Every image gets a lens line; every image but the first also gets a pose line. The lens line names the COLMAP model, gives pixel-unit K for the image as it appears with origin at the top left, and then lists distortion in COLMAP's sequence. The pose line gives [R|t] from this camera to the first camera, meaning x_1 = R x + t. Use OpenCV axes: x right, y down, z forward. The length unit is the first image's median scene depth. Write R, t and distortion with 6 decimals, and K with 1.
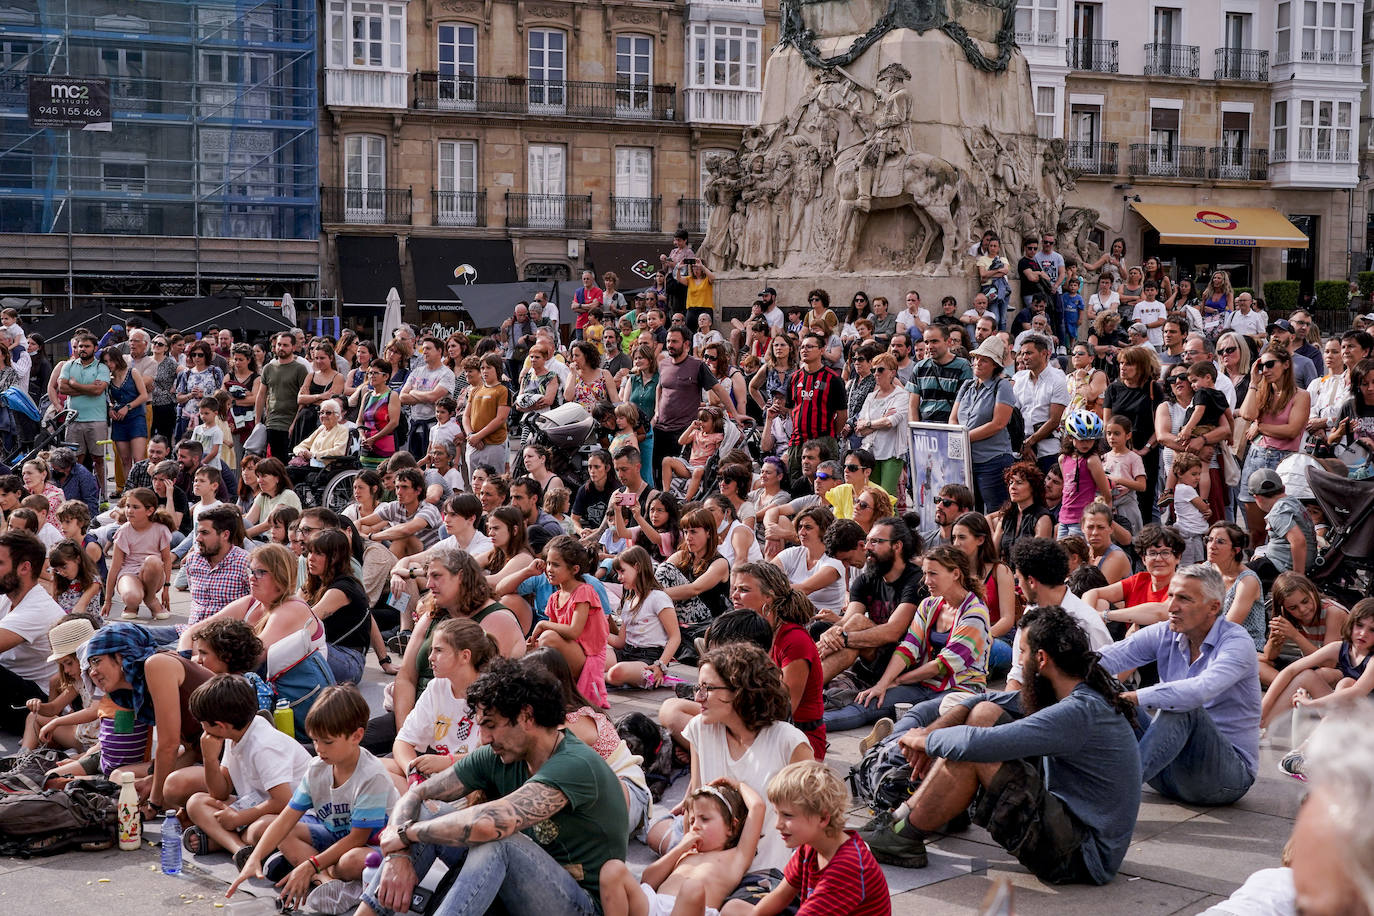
lens RADIAL K [[1838.5, 0, 687.0], [0, 1838.5, 458.0], [0, 0, 1]] dist [0.017845, 0.015116]
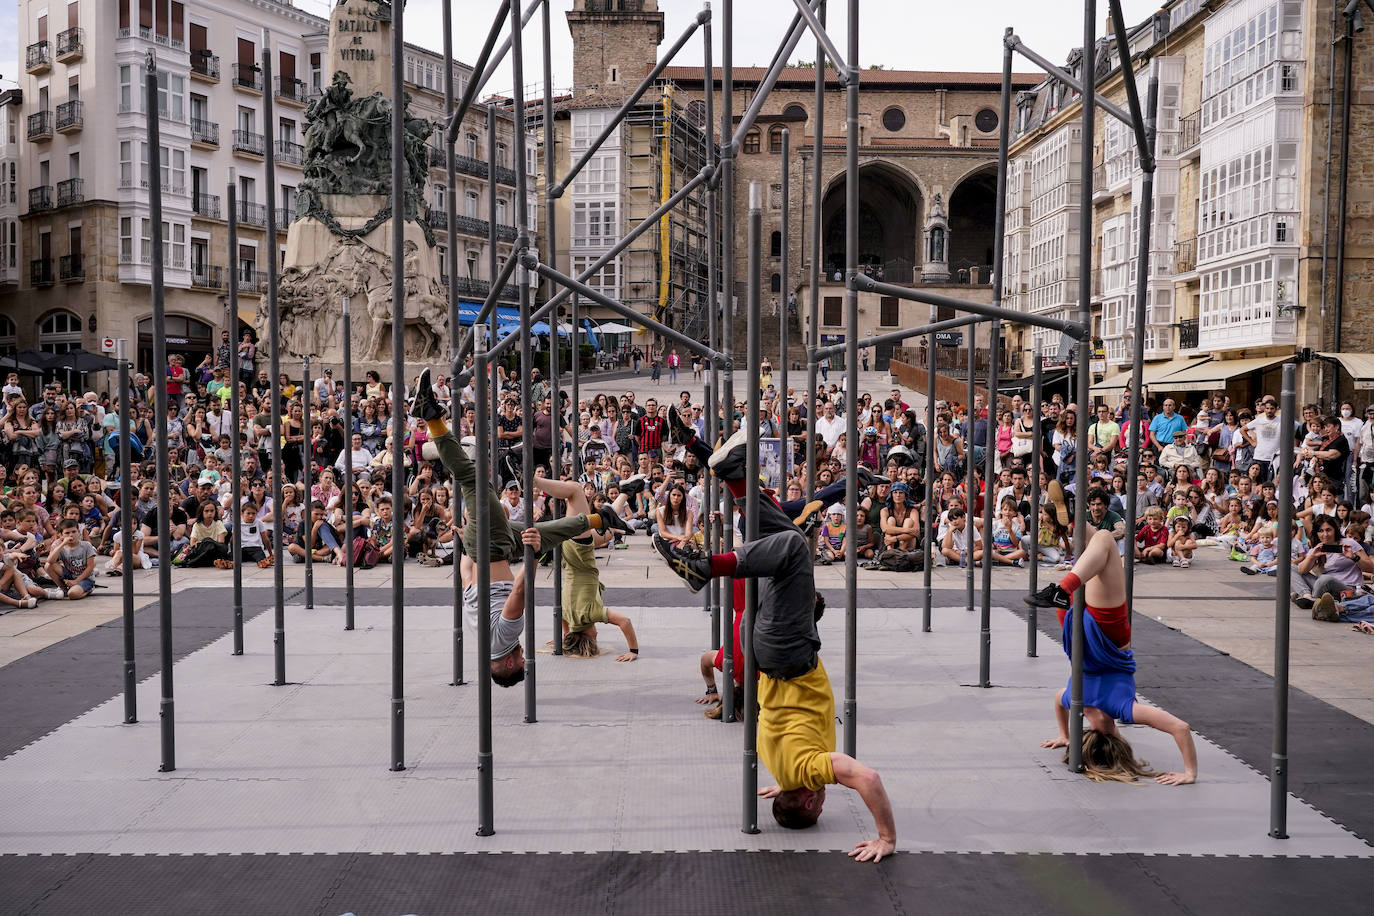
lens RADIAL K [[1372.3, 0, 687.0], [0, 1372.3, 458.0], [0, 0, 1]] dist [0.049549, 0.003193]
pose [[0.738394, -0.020743, 0.674050, -0.522084], [0.037429, 0.999247, -0.010252, 0.009013], [-0.673330, 0.032799, 0.738615, -0.099132]]
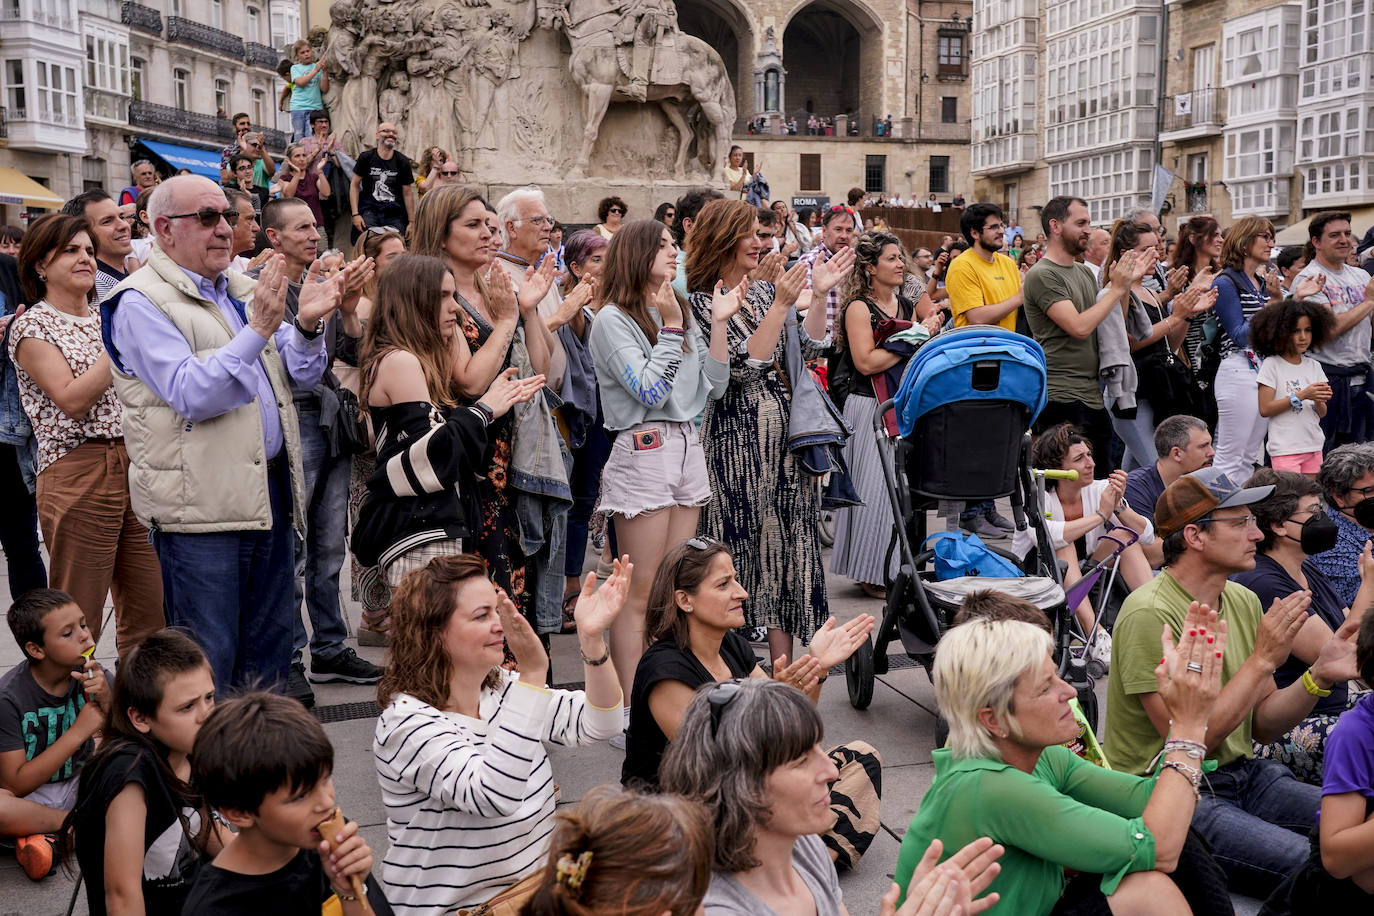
lens RADIAL K [[1496.3, 0, 687.0], [0, 1496.3, 458.0], [0, 0, 1]] dist [0.049925, -0.031631]
pose [[0.549109, -0.098386, 0.829939, -0.408960], [0.072818, 0.994902, 0.069764, -0.024413], [-0.832572, 0.022126, 0.553474, 0.593097]]
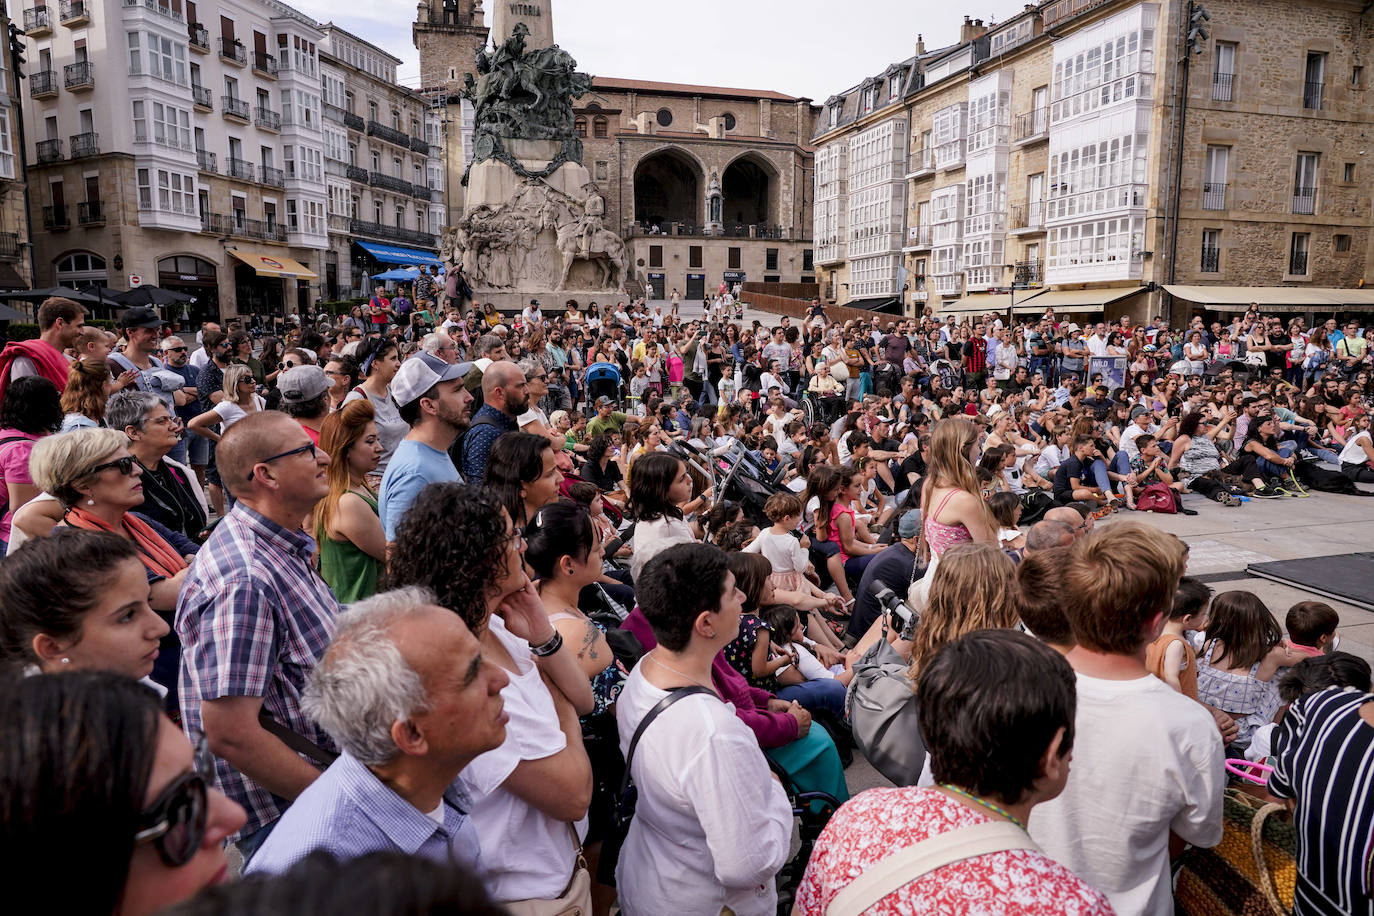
lens RADIAL K [[935.4, 0, 687.0], [0, 935.4, 458.0], [0, 0, 1]] dist [-0.020532, 0.024848]
pose [[0.545184, -0.120570, 0.829601, -0.625654], [0.060080, 0.992678, 0.104788, -0.024091], [-0.836161, -0.007286, 0.548436, 0.360019]]
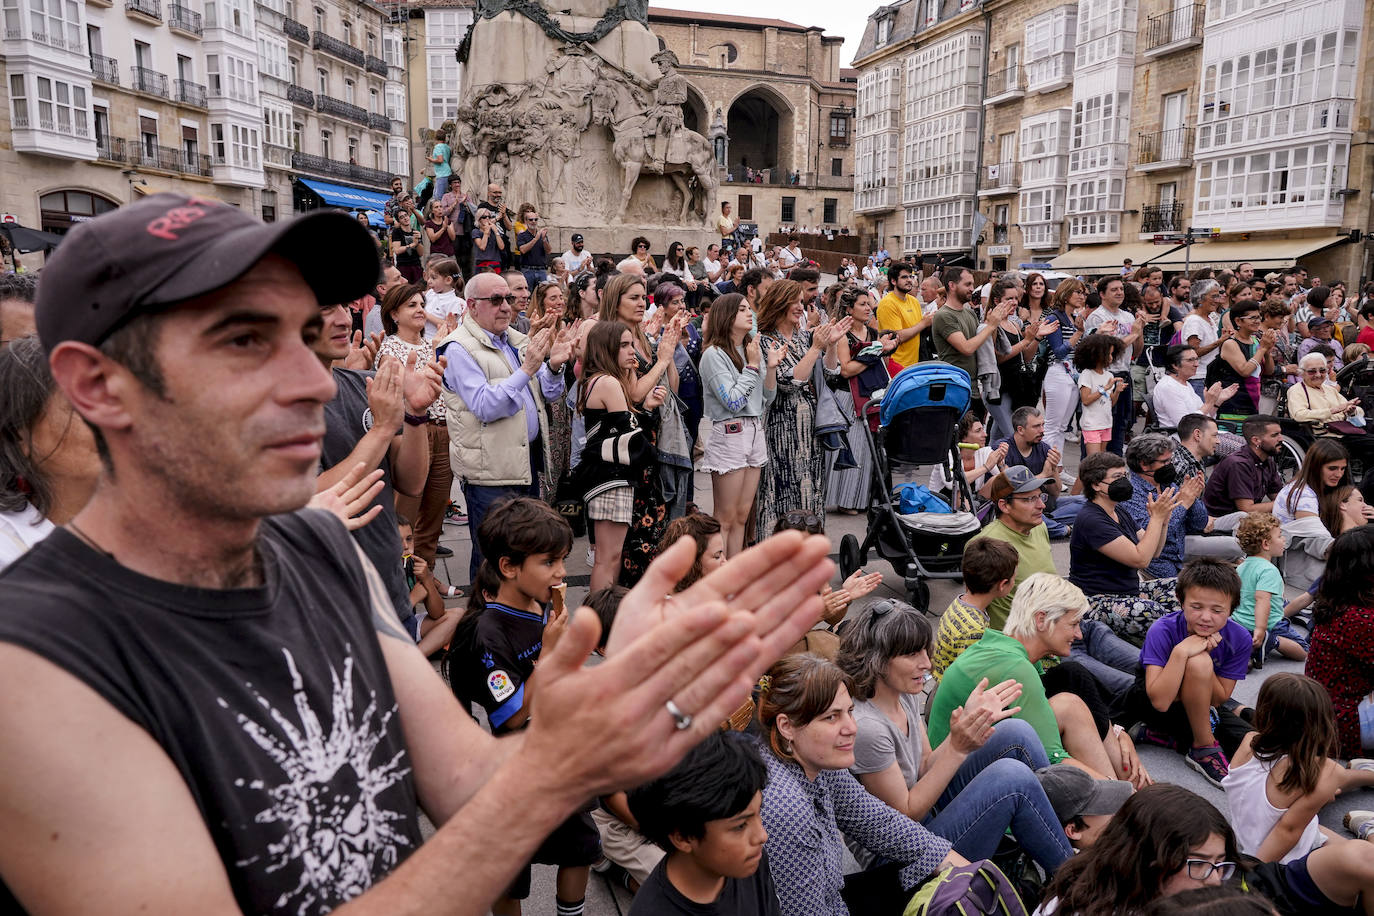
lens RADIAL K [[993.3, 0, 687.0], [0, 993.3, 458.0], [0, 0, 1]] dist [-0.011663, 0.003097]
pose [[0.522862, -0.143961, 0.840173, -0.432991], [0.054709, 0.989271, 0.135461, -0.035341], [-0.850660, -0.024863, 0.525128, 0.600325]]
